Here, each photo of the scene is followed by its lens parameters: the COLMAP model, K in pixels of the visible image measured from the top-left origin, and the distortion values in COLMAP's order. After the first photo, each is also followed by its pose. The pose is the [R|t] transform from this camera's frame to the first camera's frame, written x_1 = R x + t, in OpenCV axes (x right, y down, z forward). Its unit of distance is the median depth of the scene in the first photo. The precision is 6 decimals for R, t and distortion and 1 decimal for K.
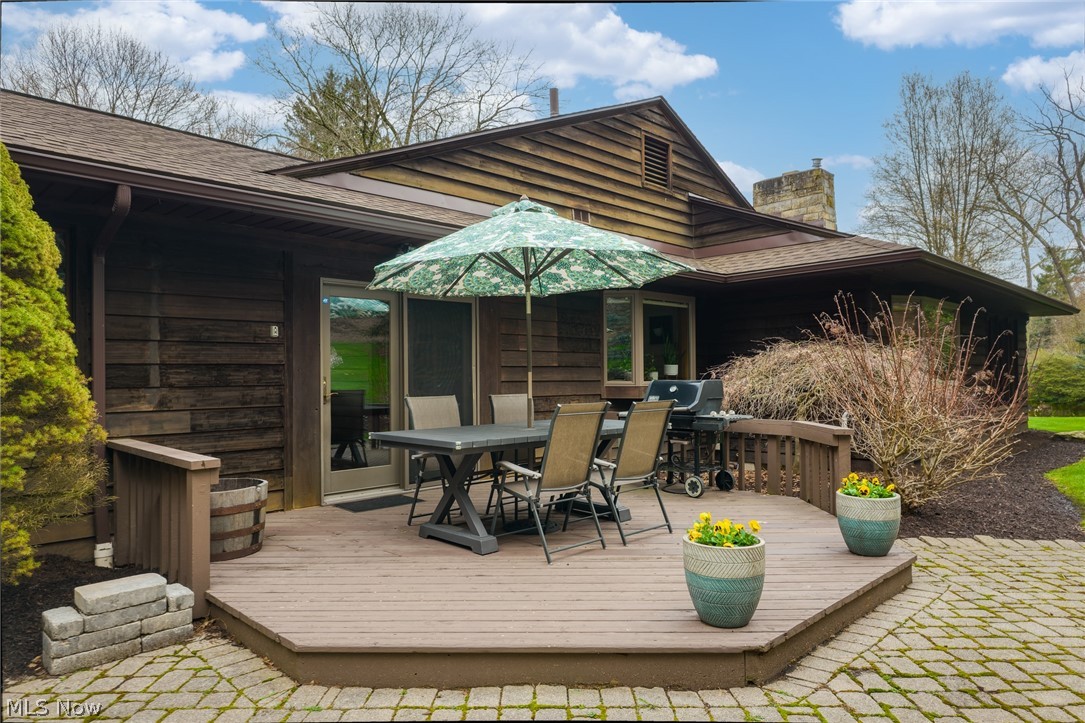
lens RADIAL K [[676.7, 0, 539.3], [0, 676.7, 357.6], [0, 0, 1]] dist [0.002859, 0.001925]
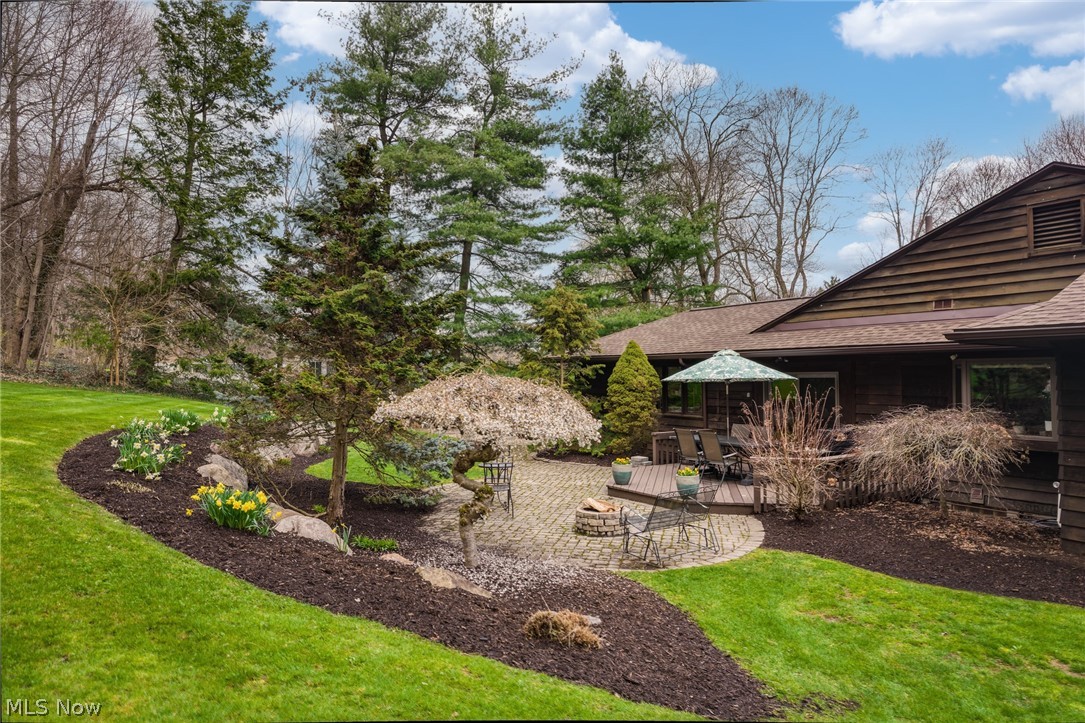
lens RADIAL K [[676.7, 0, 539.3], [0, 676.7, 357.6], [0, 0, 1]] dist [0.002859, 0.001925]
pose [[-0.207981, -0.008396, -0.978097, 1.877080], [0.034647, 0.999272, -0.015945, -0.134619], [0.977519, -0.037204, -0.207539, 0.602786]]
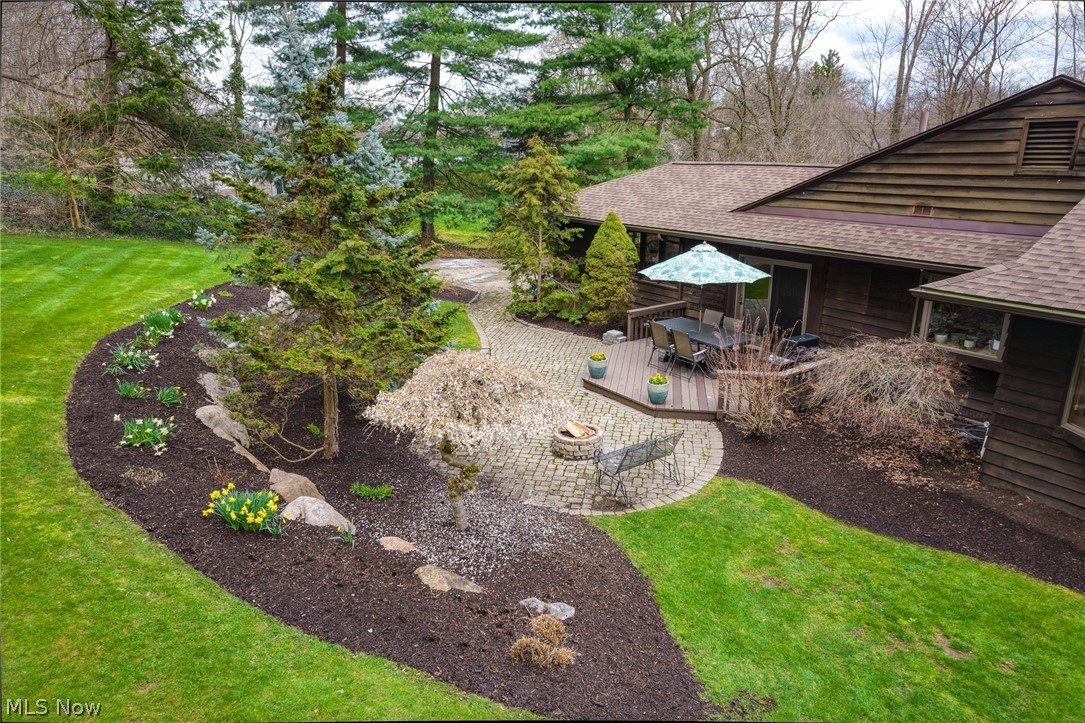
lens RADIAL K [[676.7, 0, 539.3], [0, 676.7, 357.6], [0, 0, 1]] dist [0.002859, 0.001925]
pose [[-0.175269, 0.301722, -0.937147, 1.872172], [0.035747, 0.953204, 0.300207, -0.440949], [0.983871, 0.019117, -0.177852, 0.610119]]
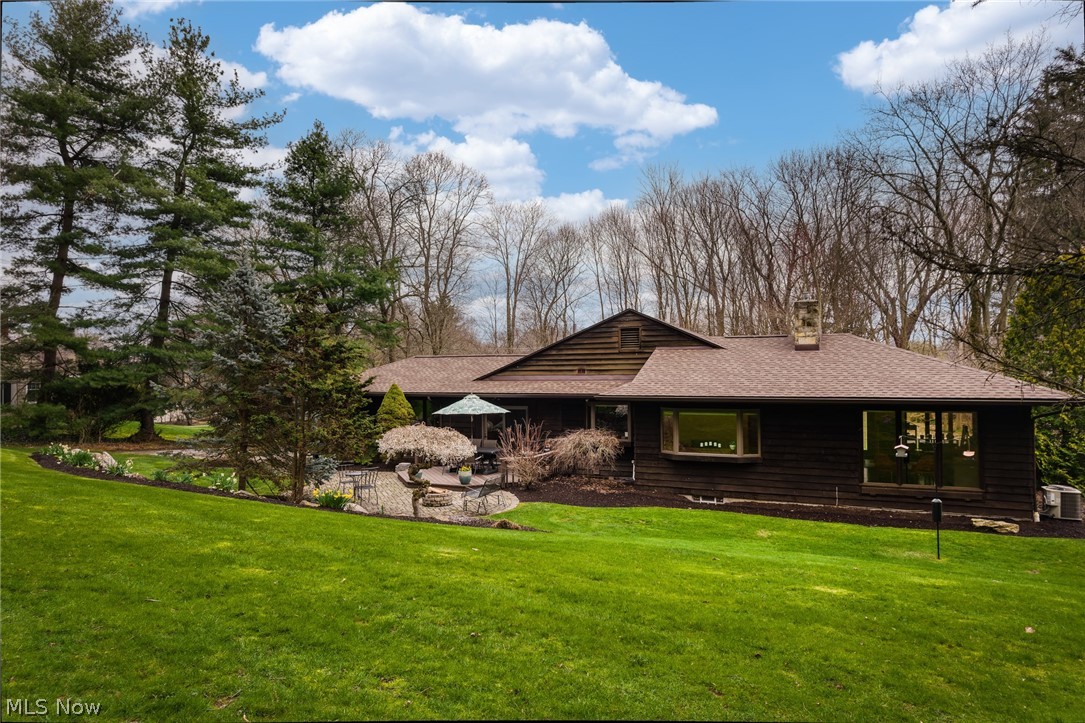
lens RADIAL K [[676.7, 0, 539.3], [0, 676.7, 357.6], [0, 0, 1]] dist [0.002859, 0.001925]
pose [[0.348425, -0.011576, -0.937265, 2.938238], [0.026770, 0.999639, -0.002394, -0.318825], [0.936954, -0.024256, 0.348609, -0.049735]]
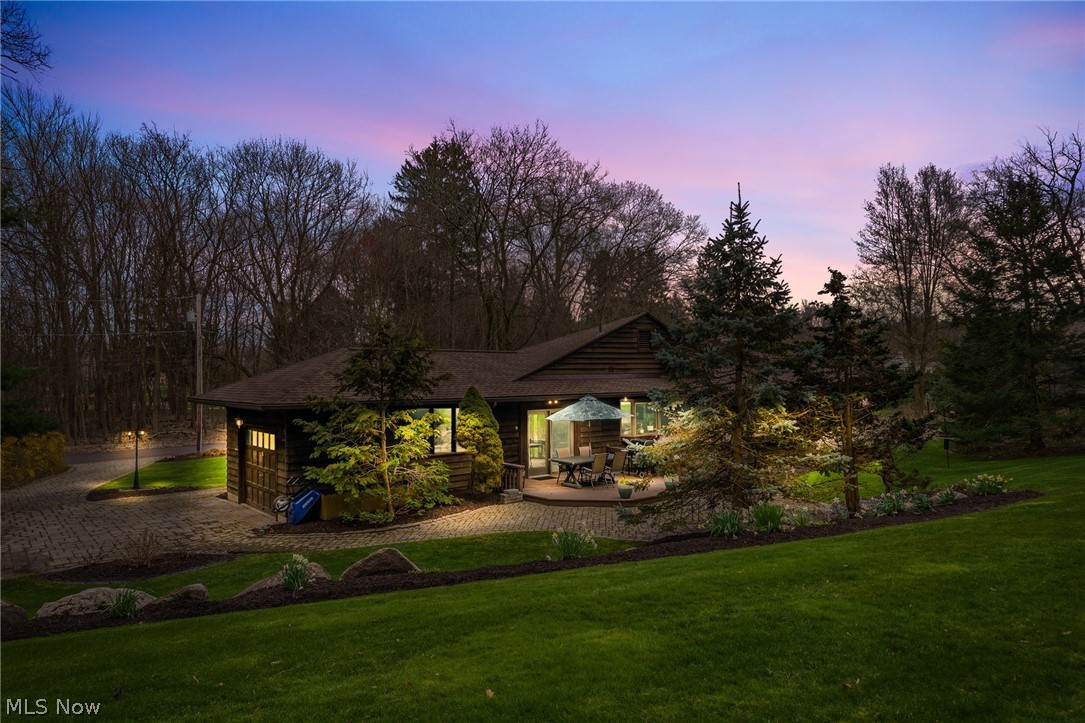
lens RADIAL K [[689.0, 0, 542.1], [0, 689.0, 338.5], [0, 0, 1]] dist [0.002769, 0.000742]
pose [[0.995308, -0.004734, -0.096638, 0.066708], [0.002624, 0.999756, -0.021943, -0.335035], [0.096718, 0.021586, 0.995078, -2.004157]]
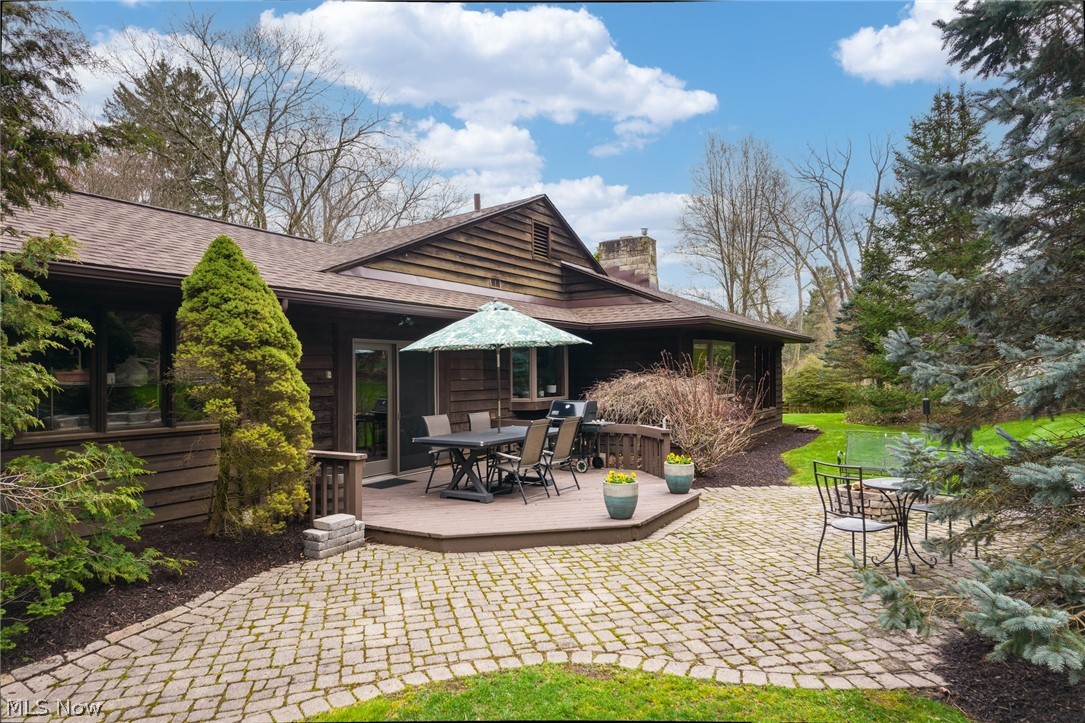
lens RADIAL K [[676.7, 0, 539.3], [0, 676.7, 357.6], [0, 0, 1]] dist [0.002859, 0.001925]
pose [[0.968761, 0.004719, 0.247951, -0.246267], [-0.004840, 0.999988, -0.000121, -0.064135], [-0.247948, -0.001083, 0.968773, -0.498312]]
